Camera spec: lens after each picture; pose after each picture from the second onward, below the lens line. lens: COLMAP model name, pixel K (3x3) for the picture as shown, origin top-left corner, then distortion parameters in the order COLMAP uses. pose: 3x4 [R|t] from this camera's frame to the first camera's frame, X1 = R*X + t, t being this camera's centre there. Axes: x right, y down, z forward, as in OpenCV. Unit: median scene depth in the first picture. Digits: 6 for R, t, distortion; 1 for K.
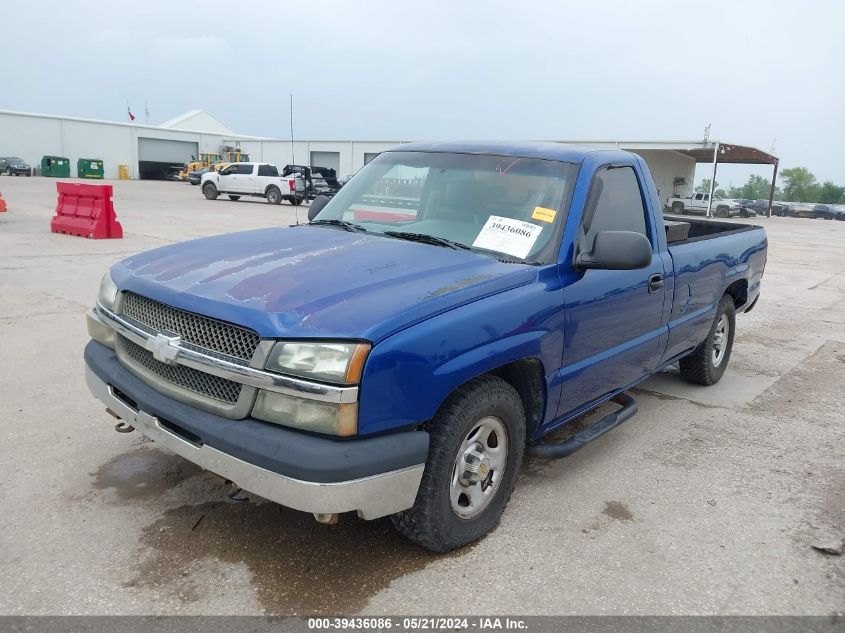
lens RADIAL K [[720.0, 0, 422.5], [0, 720.0, 316.5], [0, 0, 1]] dist [-0.006852, -0.009918]
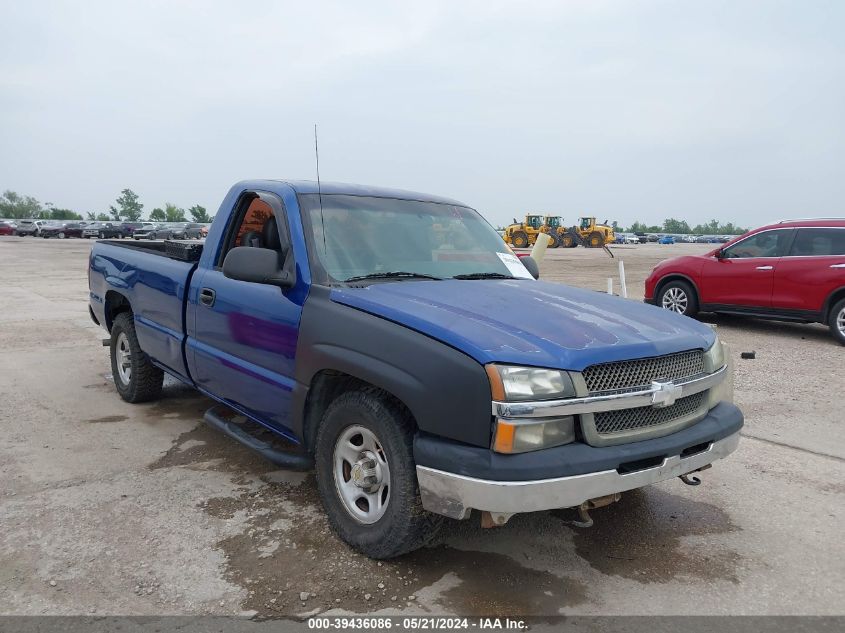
lens RADIAL K [[720.0, 0, 422.5], [0, 720.0, 316.5], [0, 0, 1]] dist [-0.006852, -0.009918]
pose [[0.090957, -0.170921, 0.981077, -0.219887], [0.165116, 0.974114, 0.154400, -0.046009], [-0.982071, 0.147948, 0.116825, 0.185246]]
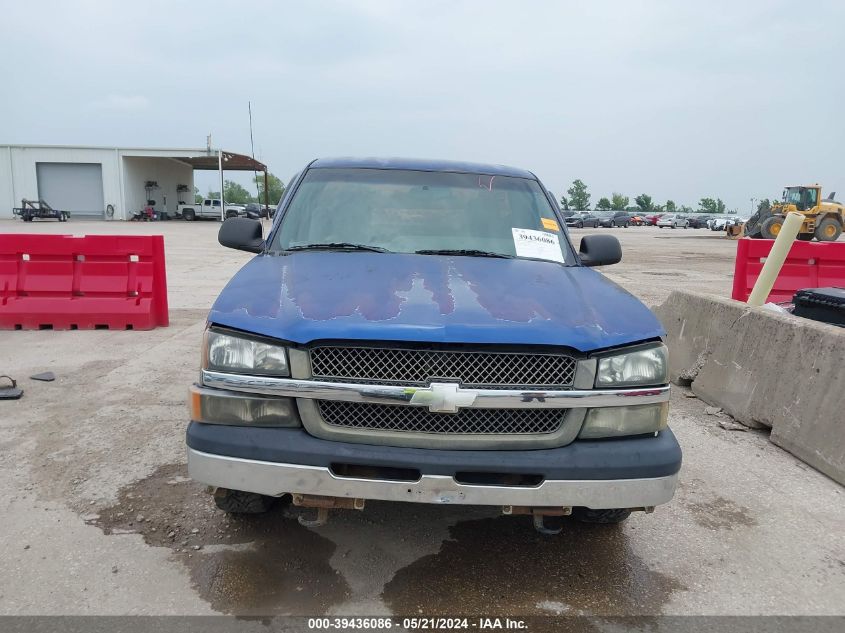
lens RADIAL K [[720.0, 0, 422.5], [0, 720.0, 316.5], [0, 0, 1]] dist [-0.006852, -0.009918]
pose [[0.703247, -0.143053, 0.696405, -0.147592], [0.147558, 0.987586, 0.053859, -0.015978], [-0.695464, 0.064884, 0.715625, 0.058186]]
